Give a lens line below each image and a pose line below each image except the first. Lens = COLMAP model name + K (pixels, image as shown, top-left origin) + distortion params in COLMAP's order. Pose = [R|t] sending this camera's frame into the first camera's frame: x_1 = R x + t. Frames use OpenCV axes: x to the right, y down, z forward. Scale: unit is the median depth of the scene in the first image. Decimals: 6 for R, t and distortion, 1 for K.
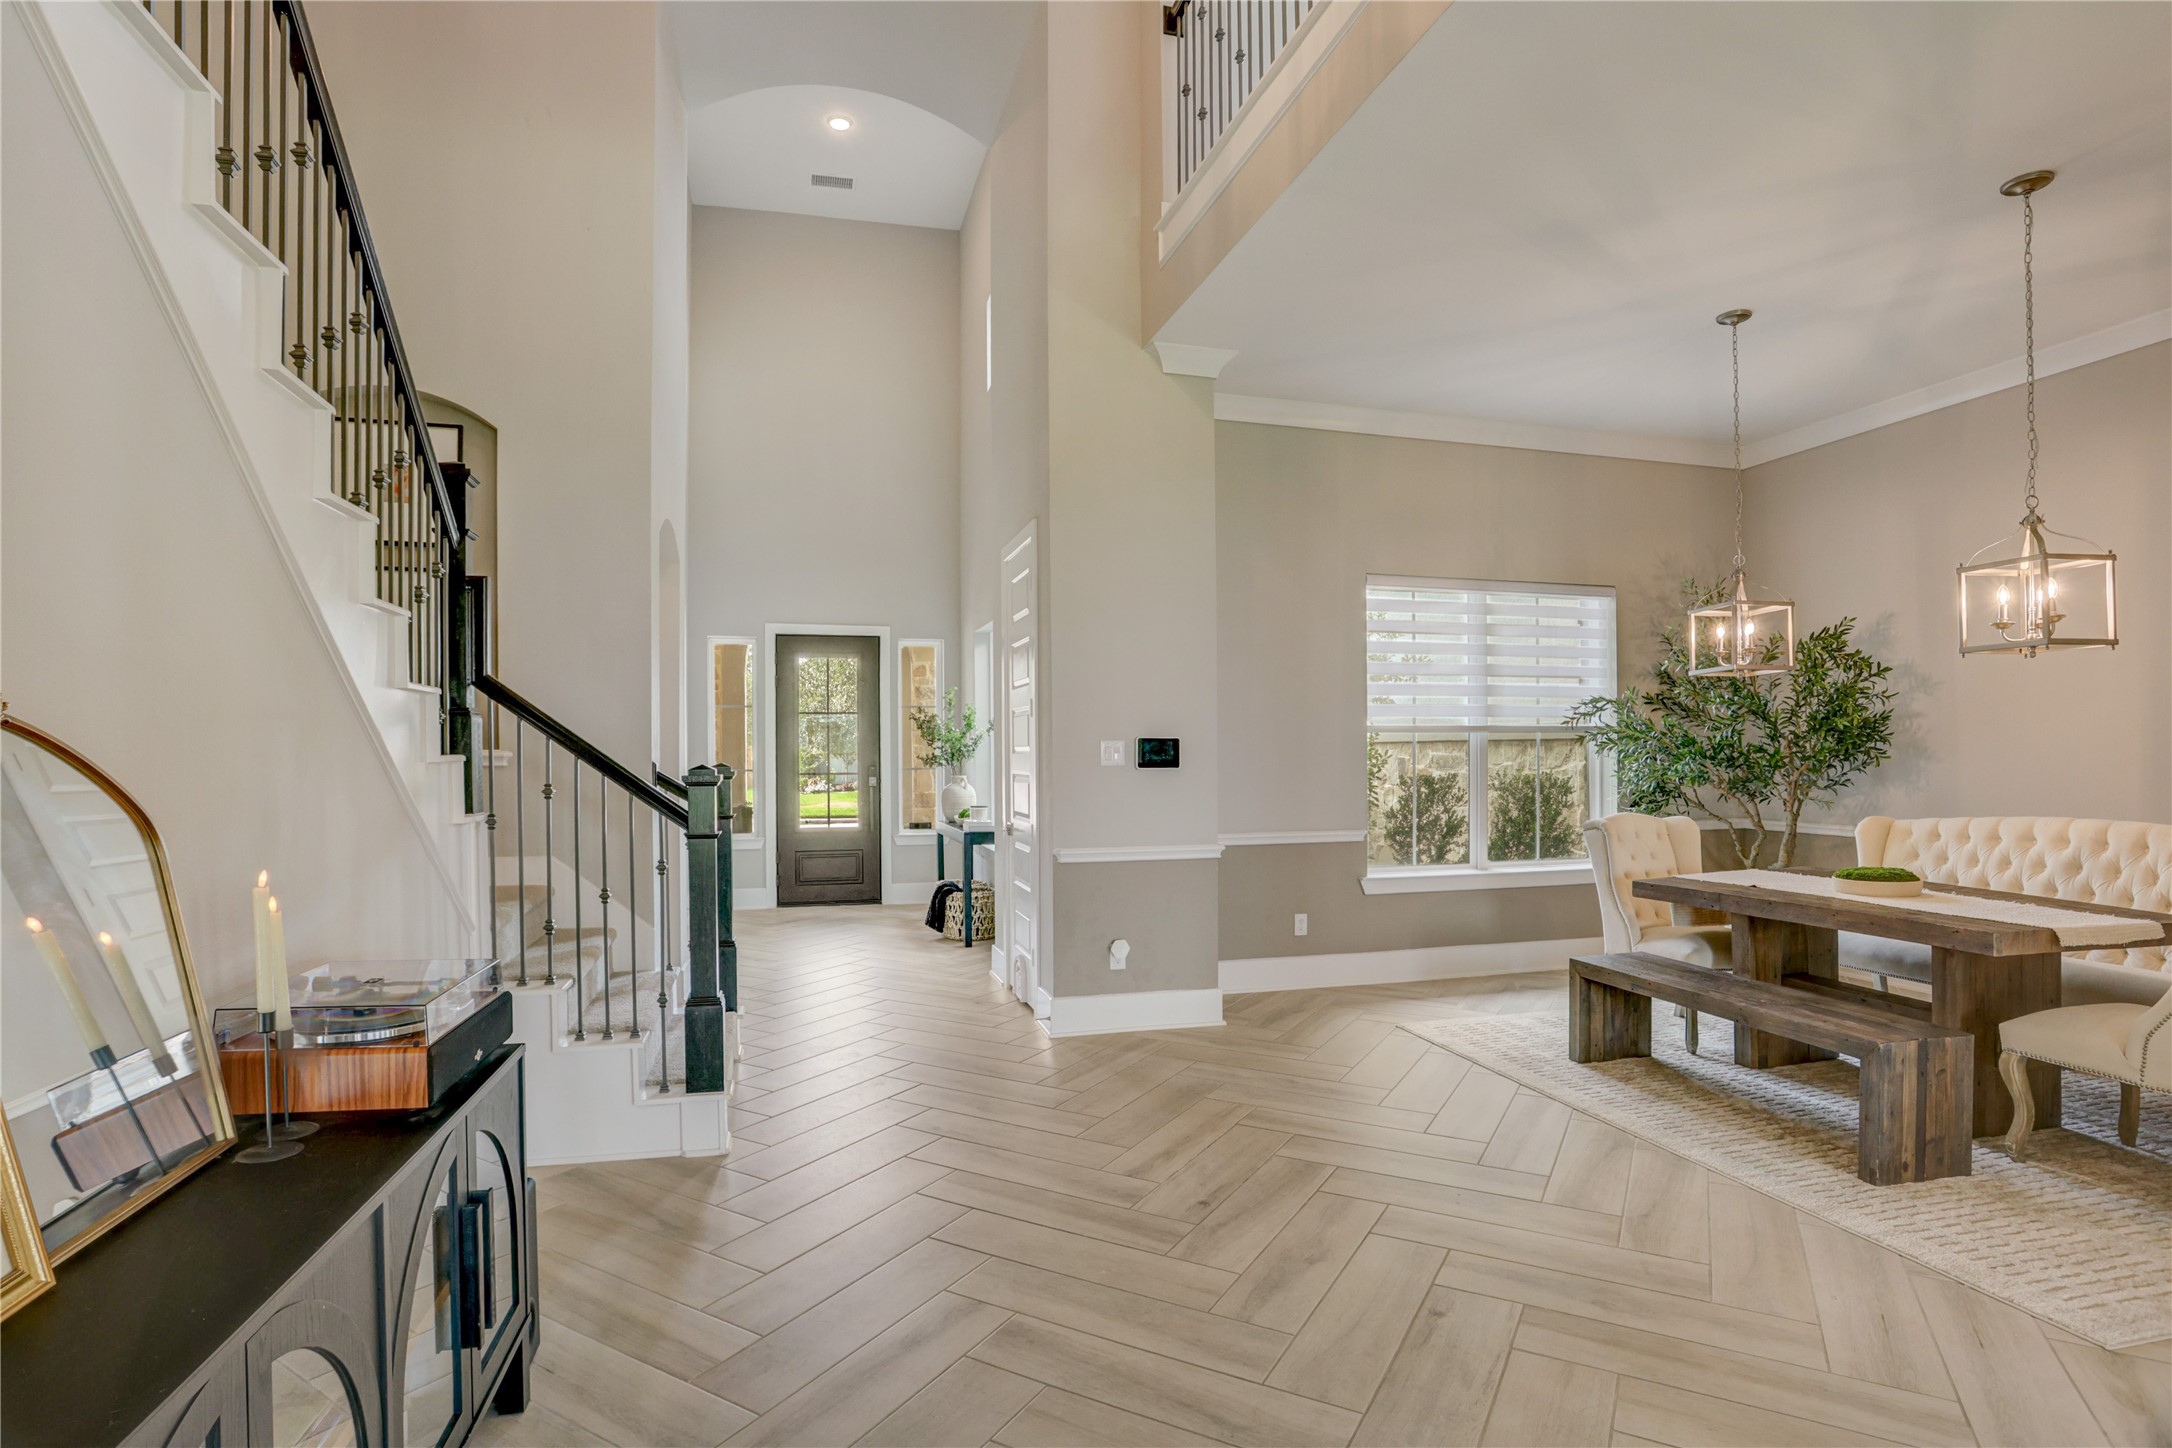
lens RADIAL K [[1044.5, 0, 1090.5], [0, 1044.5, 752.0], [0, 0, 1]] dist [-0.000530, 0.000103]
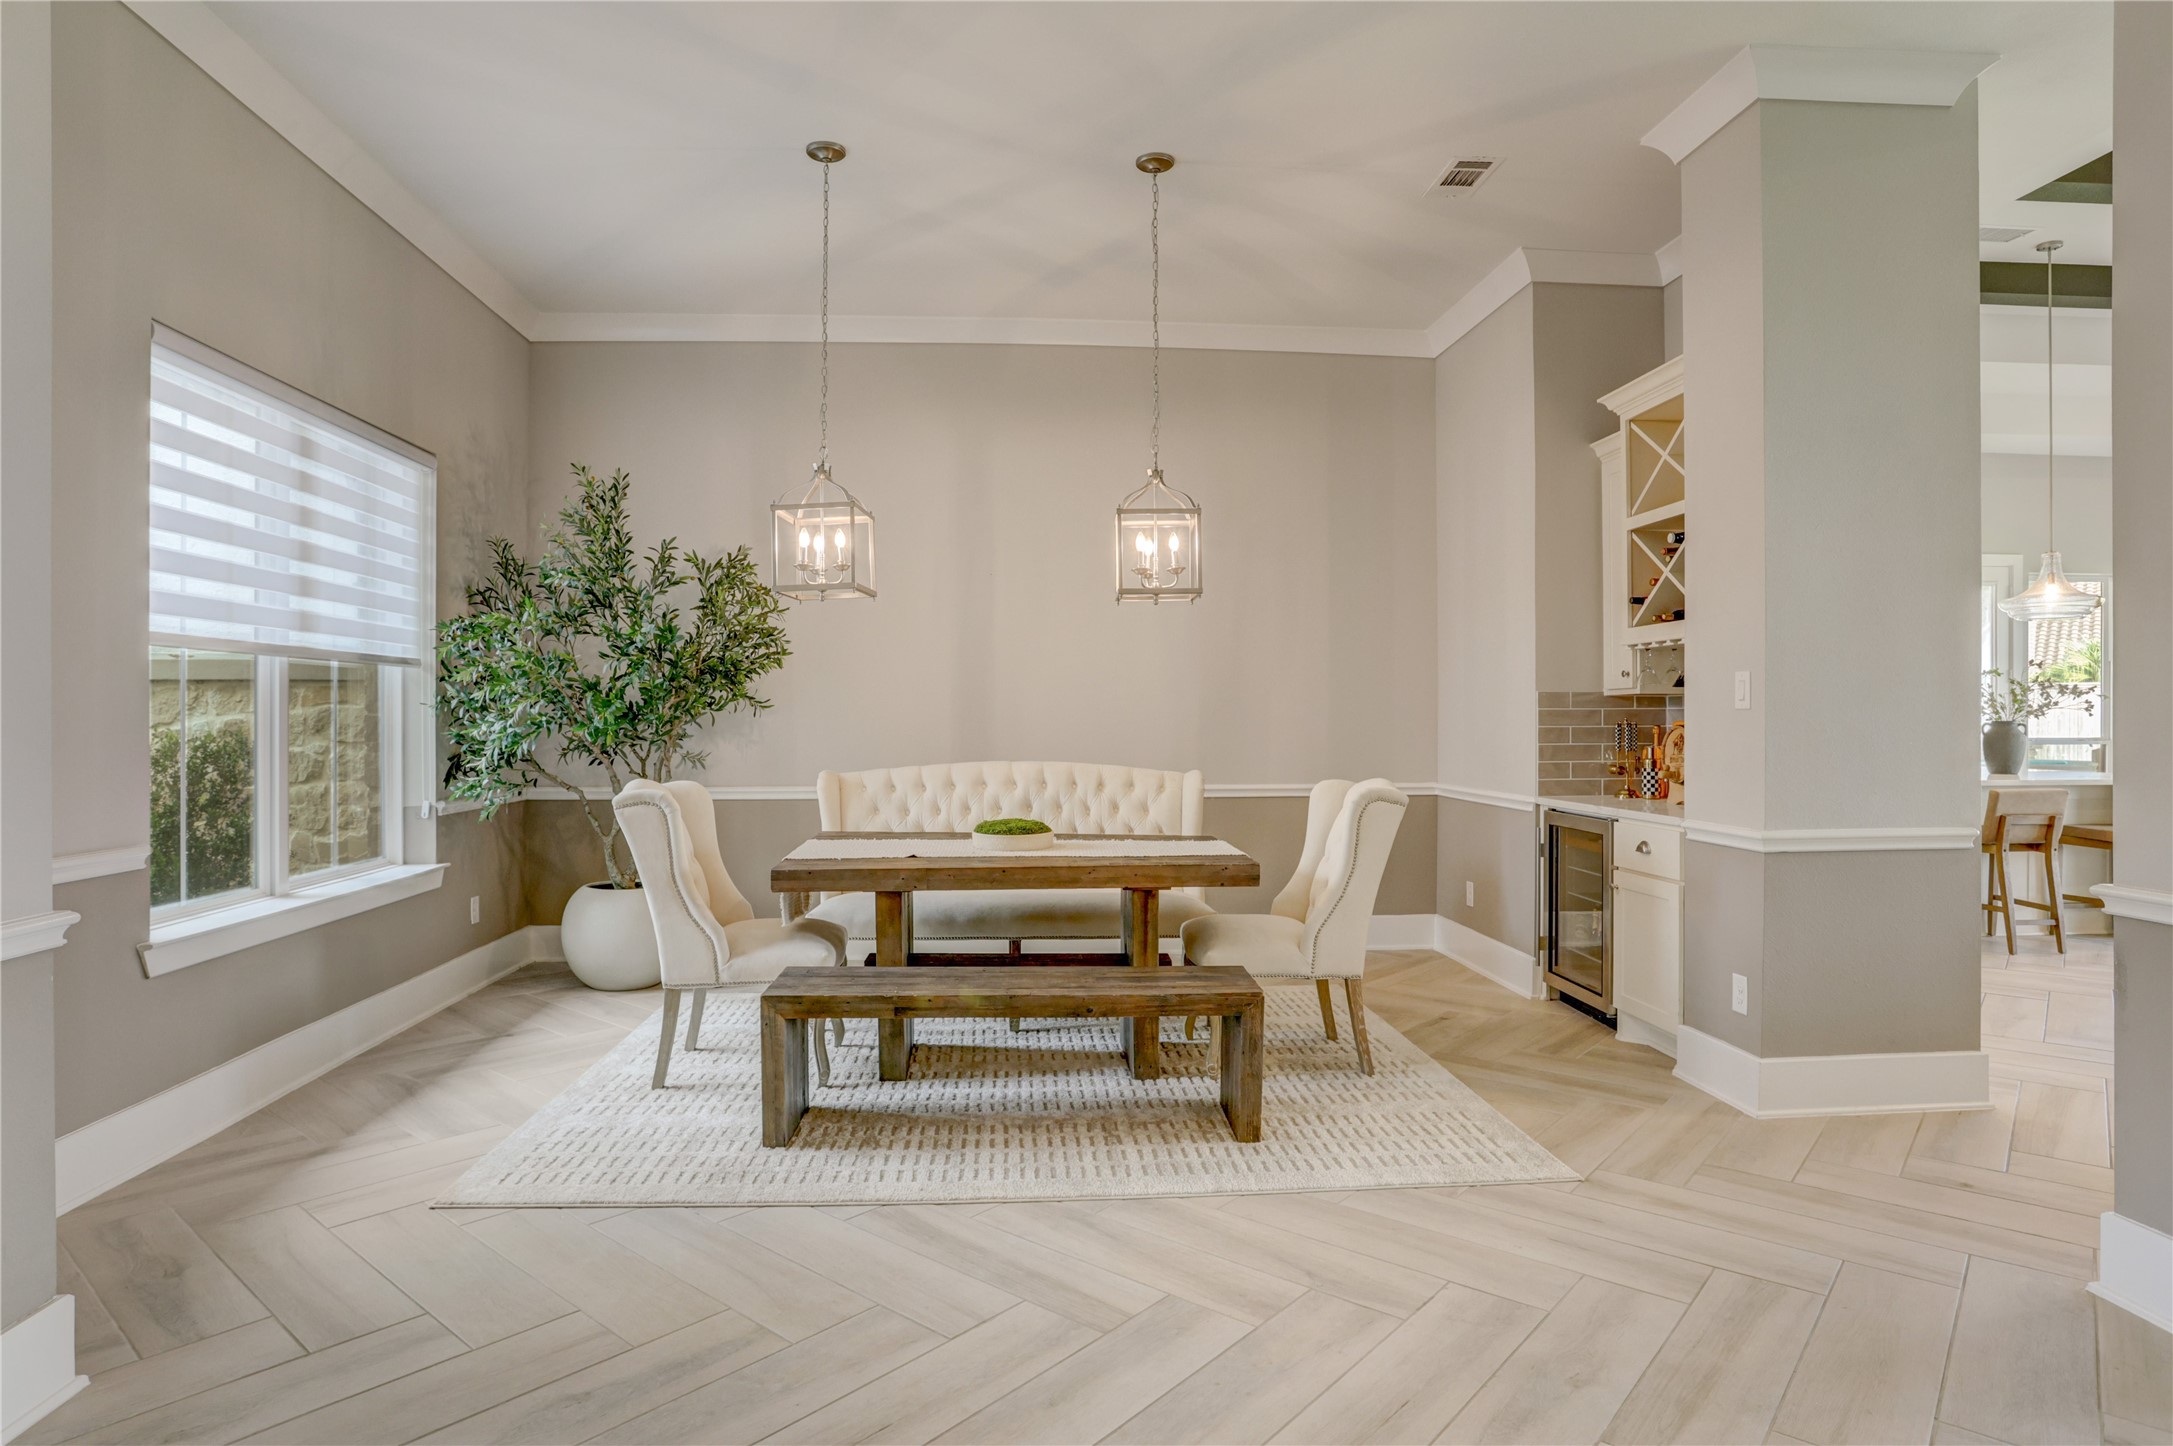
lens RADIAL K [[1202.1, 0, 1086.5], [0, 1202.1, 723.0], [0, 0, 1]] dist [-0.051613, 0.000855]
pose [[0.209135, -0.000421, 0.977887, -0.256790], [-0.003156, 0.999994, 0.001106, 0.022649], [-0.977882, -0.003318, 0.209133, 0.680455]]
